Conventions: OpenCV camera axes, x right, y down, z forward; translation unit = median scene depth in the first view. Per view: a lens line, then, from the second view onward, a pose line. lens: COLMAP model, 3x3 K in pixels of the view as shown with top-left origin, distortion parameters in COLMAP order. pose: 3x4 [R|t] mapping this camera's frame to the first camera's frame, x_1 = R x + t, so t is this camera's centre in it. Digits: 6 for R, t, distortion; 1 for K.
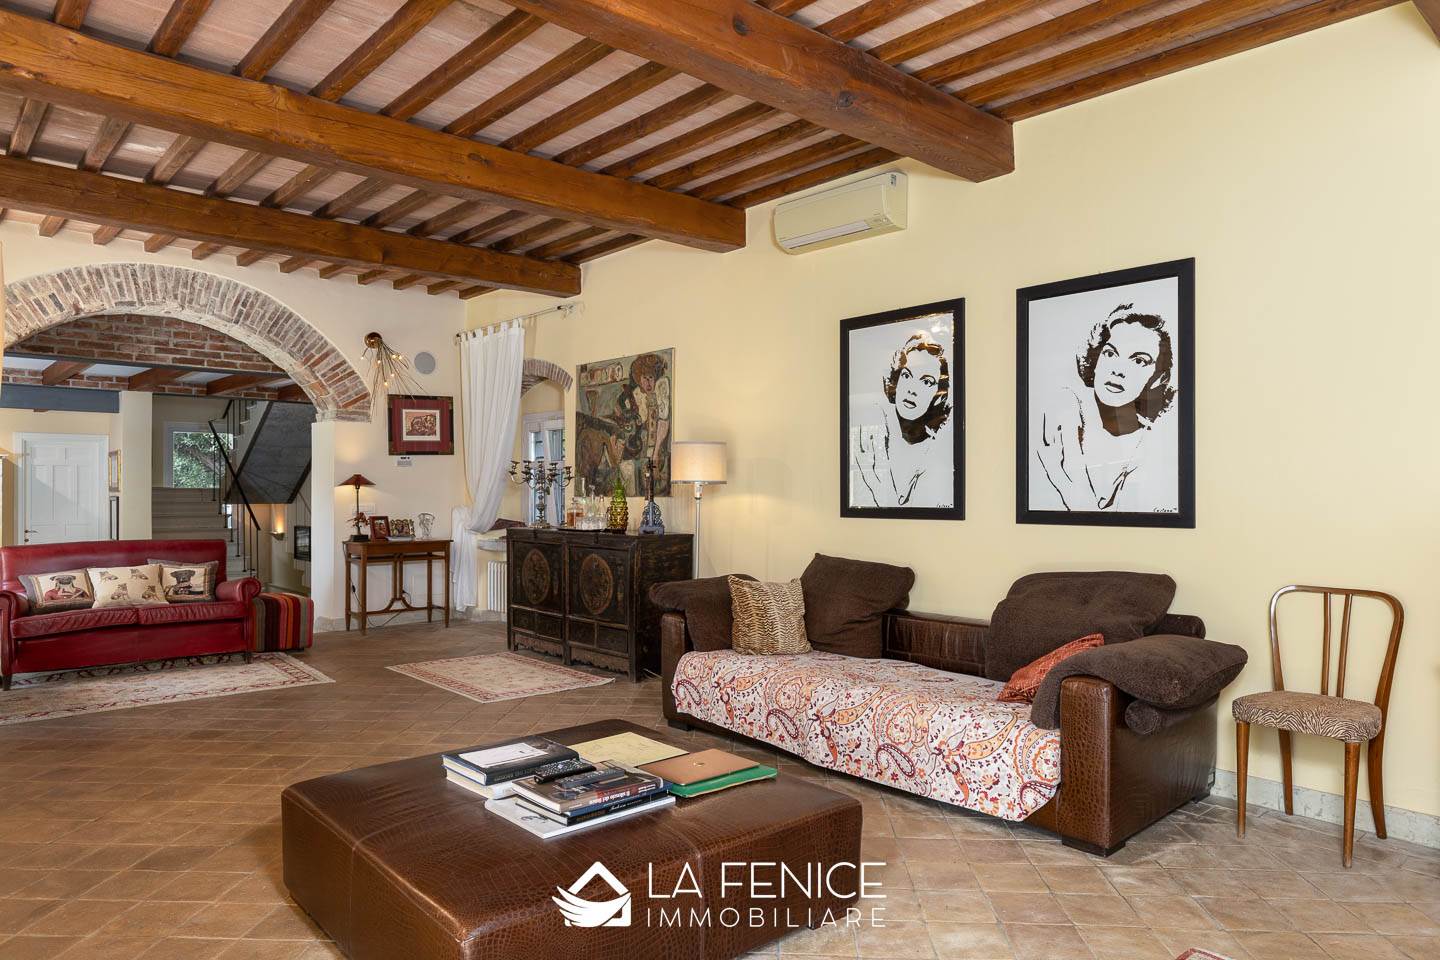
lens RADIAL K [[959.9, 0, 723.5], [0, 959.9, 489.4], [0, 0, 1]] dist [0.004374, 0.004119]
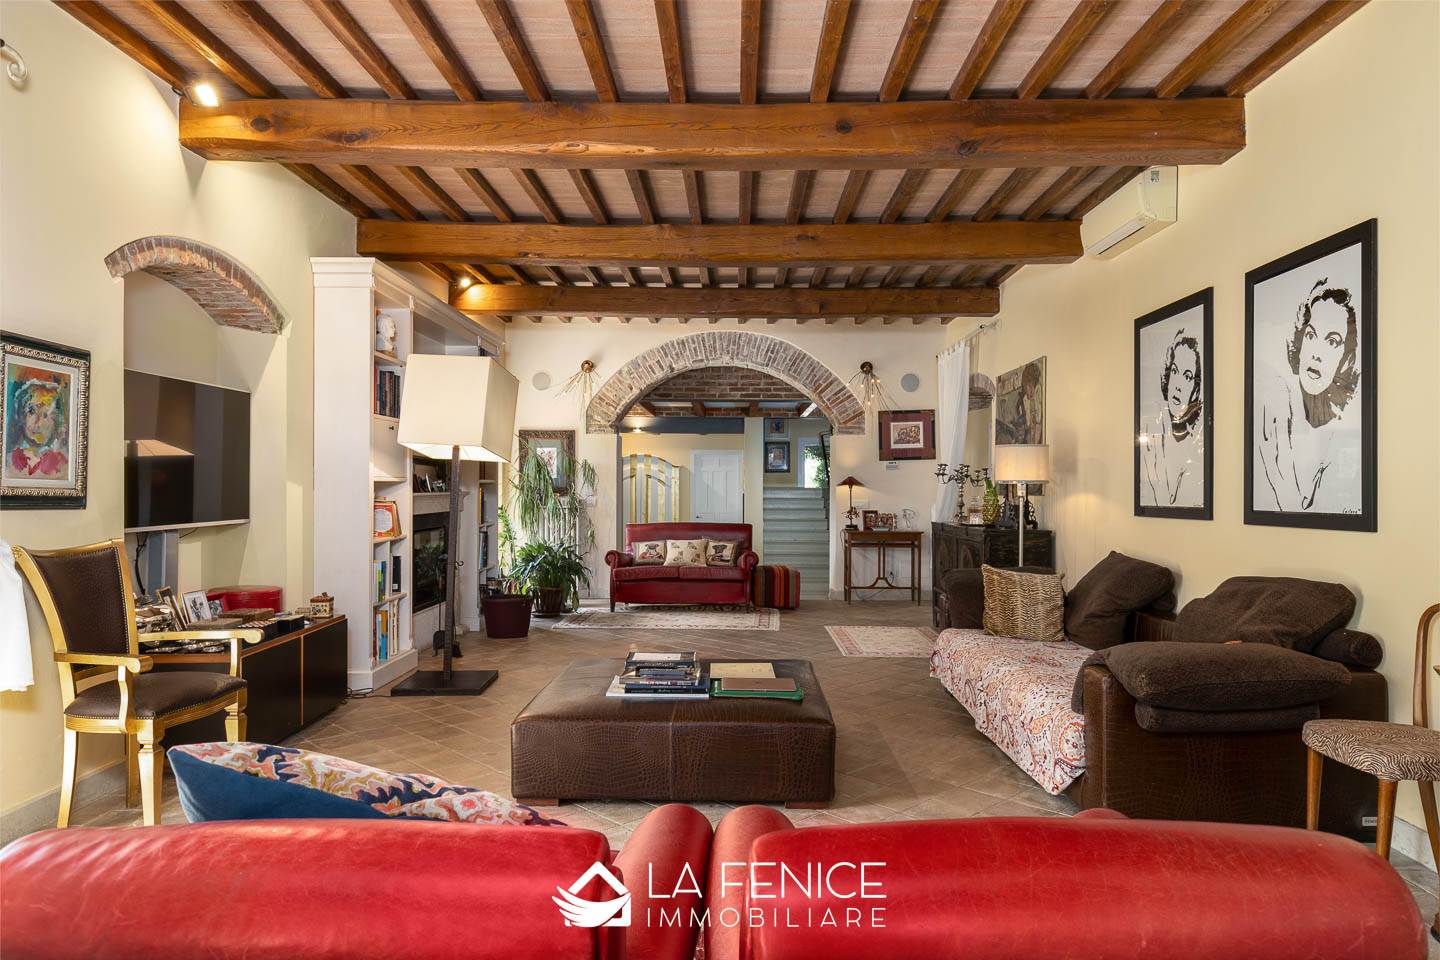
lens RADIAL K [[959.9, 0, 716.0], [0, 959.9, 486.9], [0, 0, 1]] dist [0.004374, 0.004119]
pose [[0.710267, 0.000629, -0.703932, 0.433256], [-0.004132, 0.999986, -0.003276, 0.003096], [0.703920, 0.005235, 0.710260, -0.017664]]
